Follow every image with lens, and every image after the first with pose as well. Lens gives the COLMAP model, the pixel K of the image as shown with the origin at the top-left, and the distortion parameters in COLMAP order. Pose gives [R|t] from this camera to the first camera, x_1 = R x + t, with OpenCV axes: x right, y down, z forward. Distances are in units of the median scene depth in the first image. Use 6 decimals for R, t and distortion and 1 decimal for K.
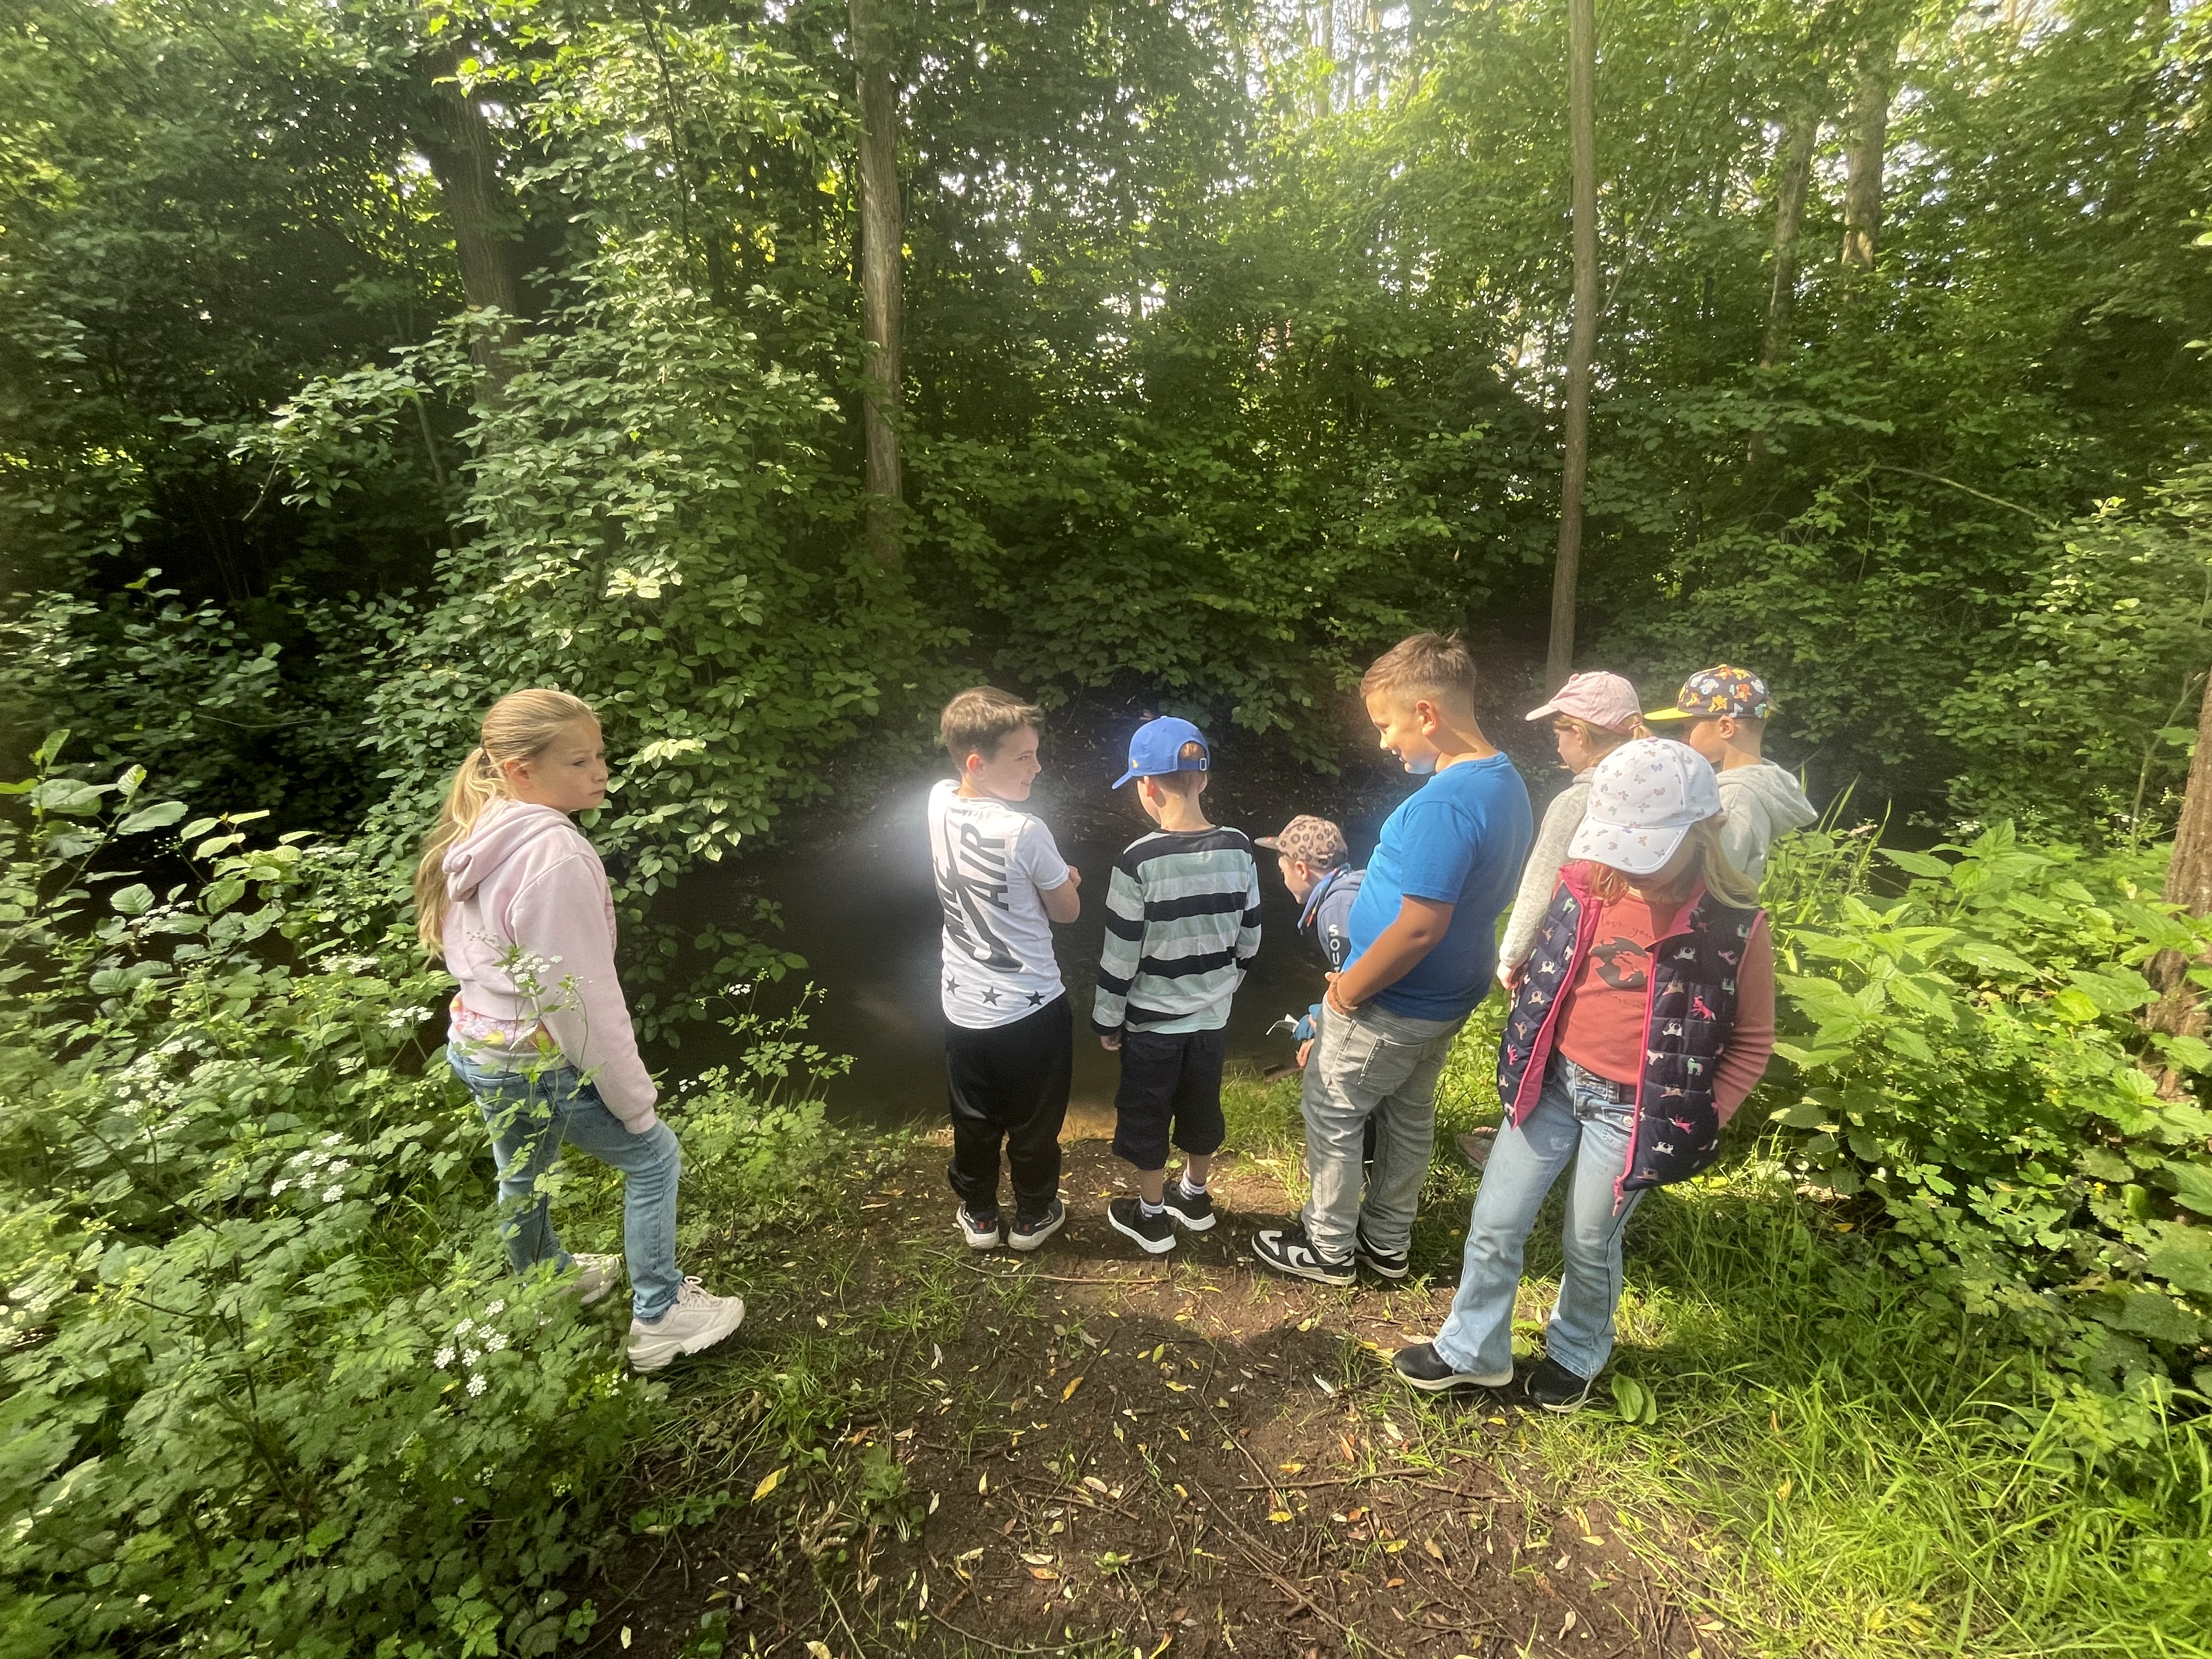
lens RADIAL K [[900.5, 0, 1105.0], [0, 900.5, 827.7], [0, 0, 1]] dist [0.000775, -0.000573]
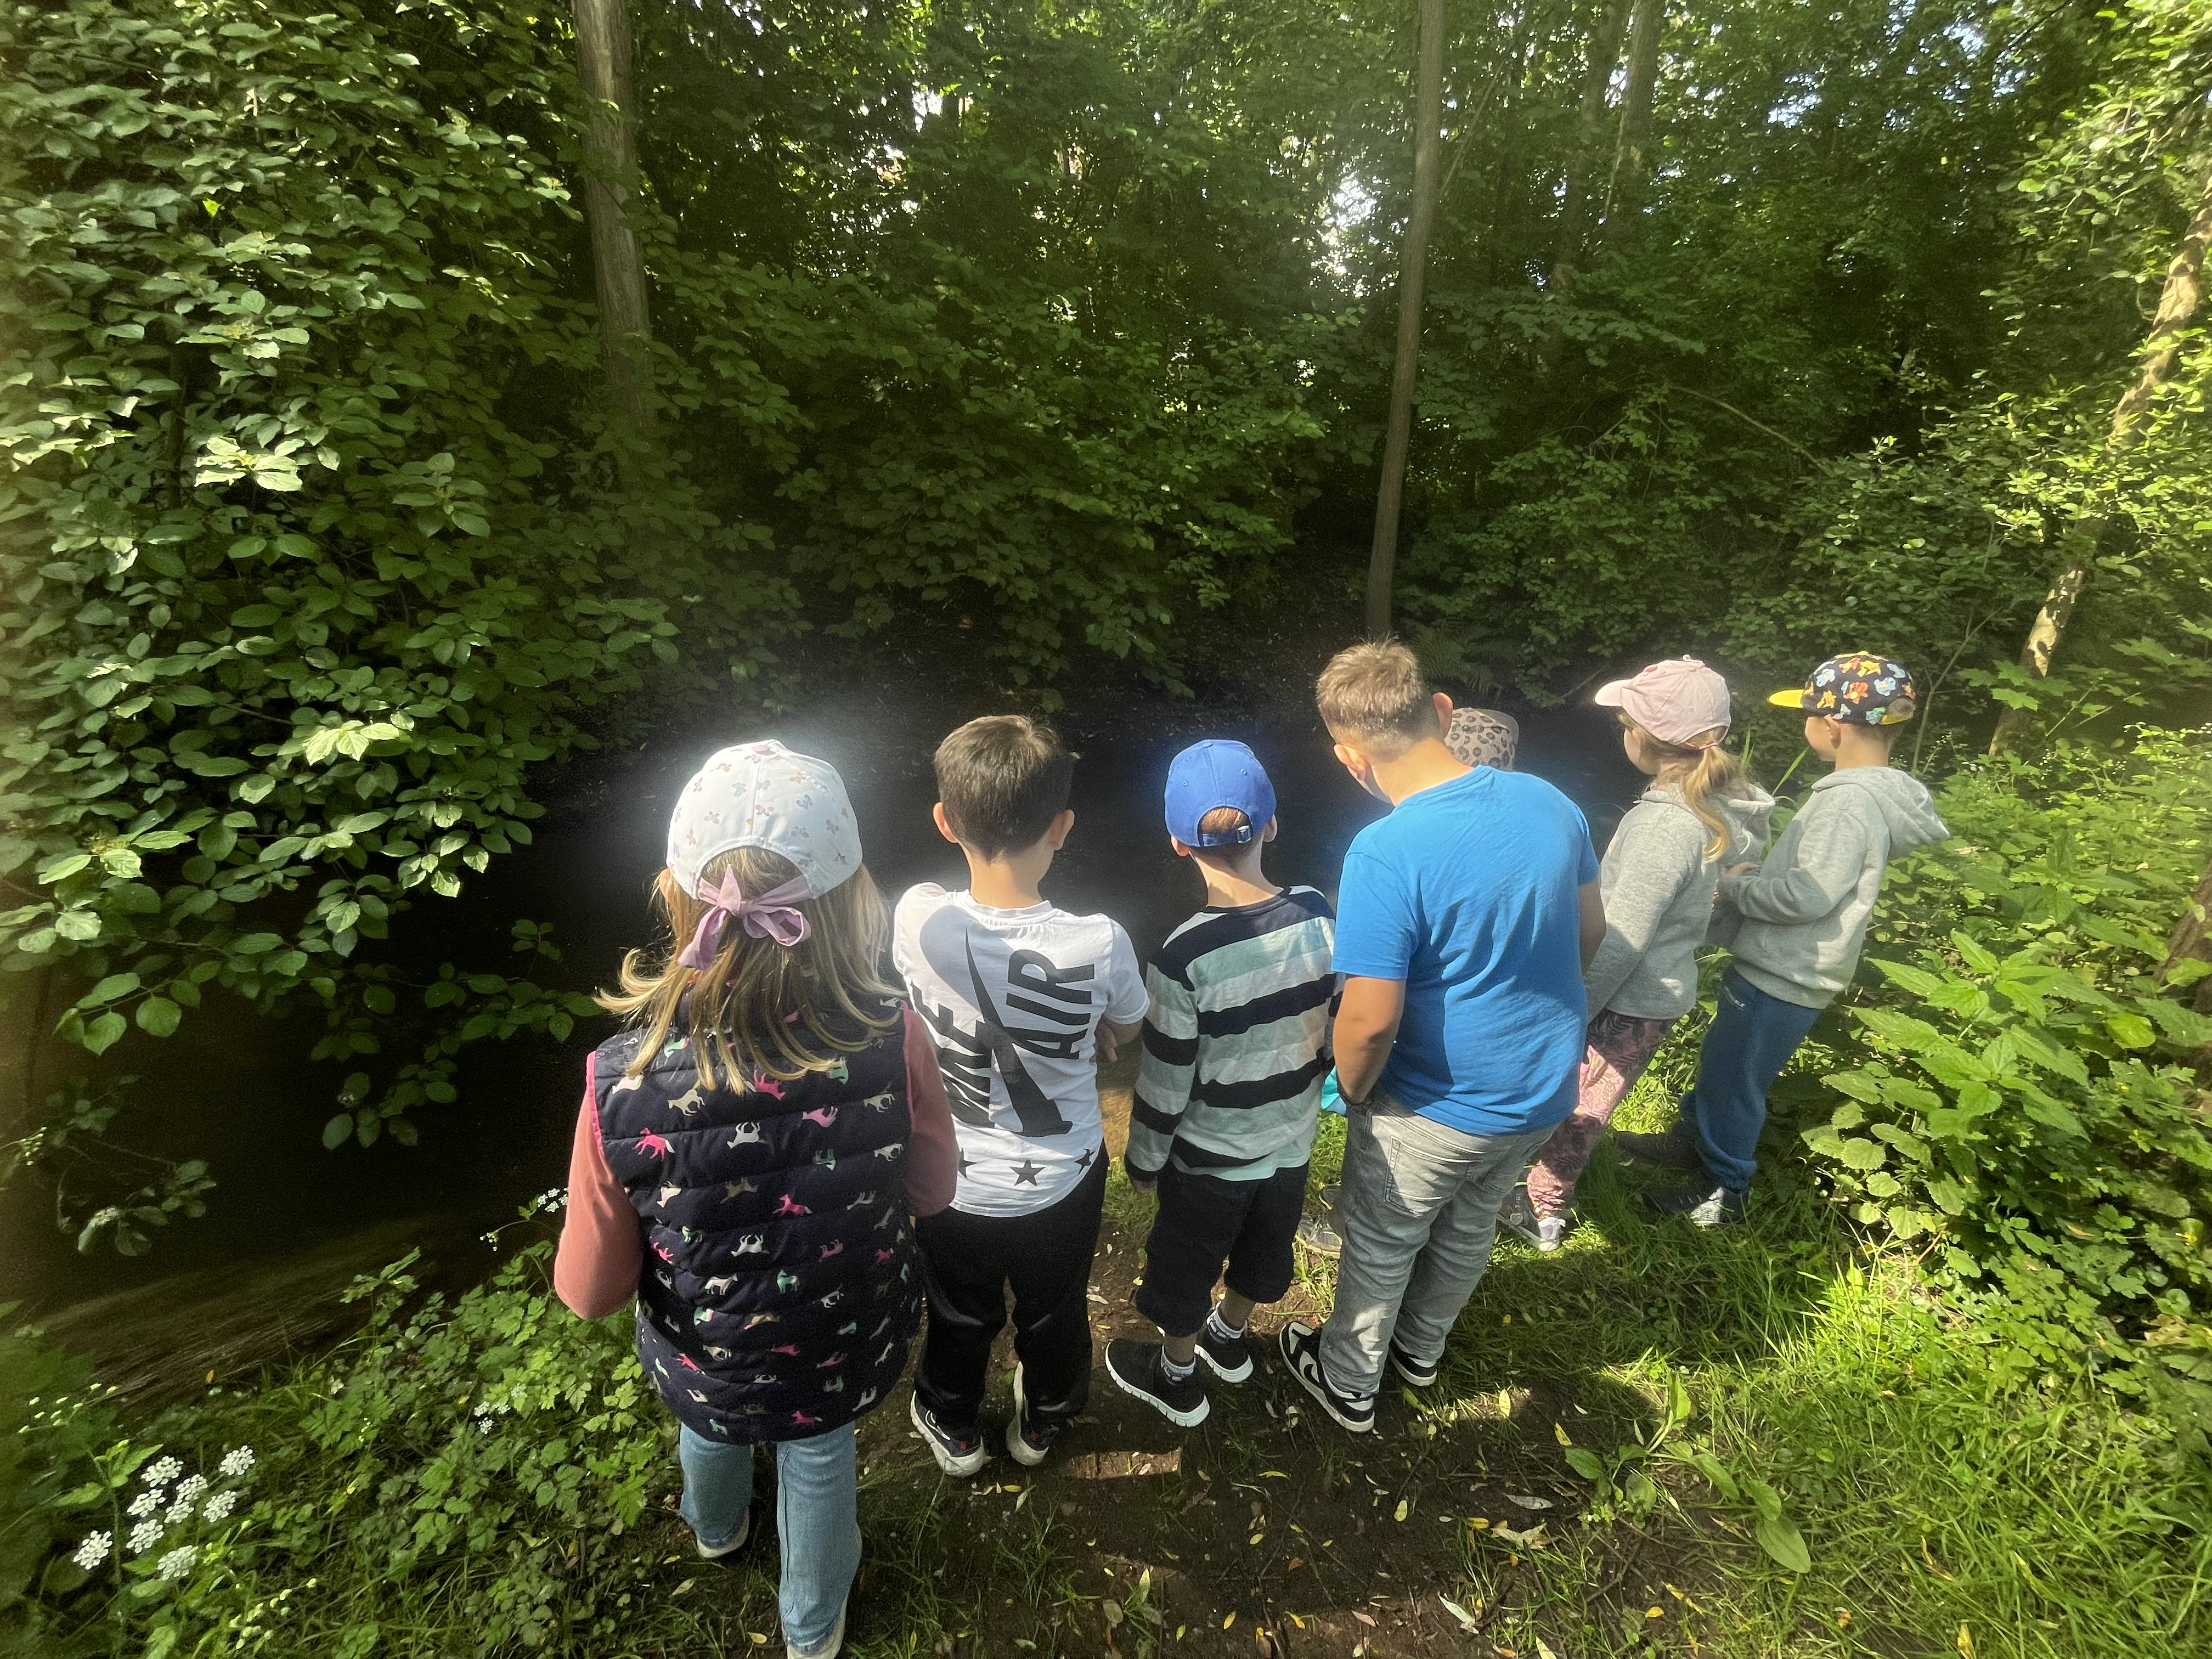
lens RADIAL K [[900.5, 0, 1106.9], [0, 900.5, 829.8], [0, 0, 1]] dist [0.000775, -0.000573]
pose [[0.966893, -0.049690, 0.250299, -0.114150], [0.016257, 0.990861, 0.133905, -0.088840], [-0.254665, -0.125403, 0.958864, 0.214955]]
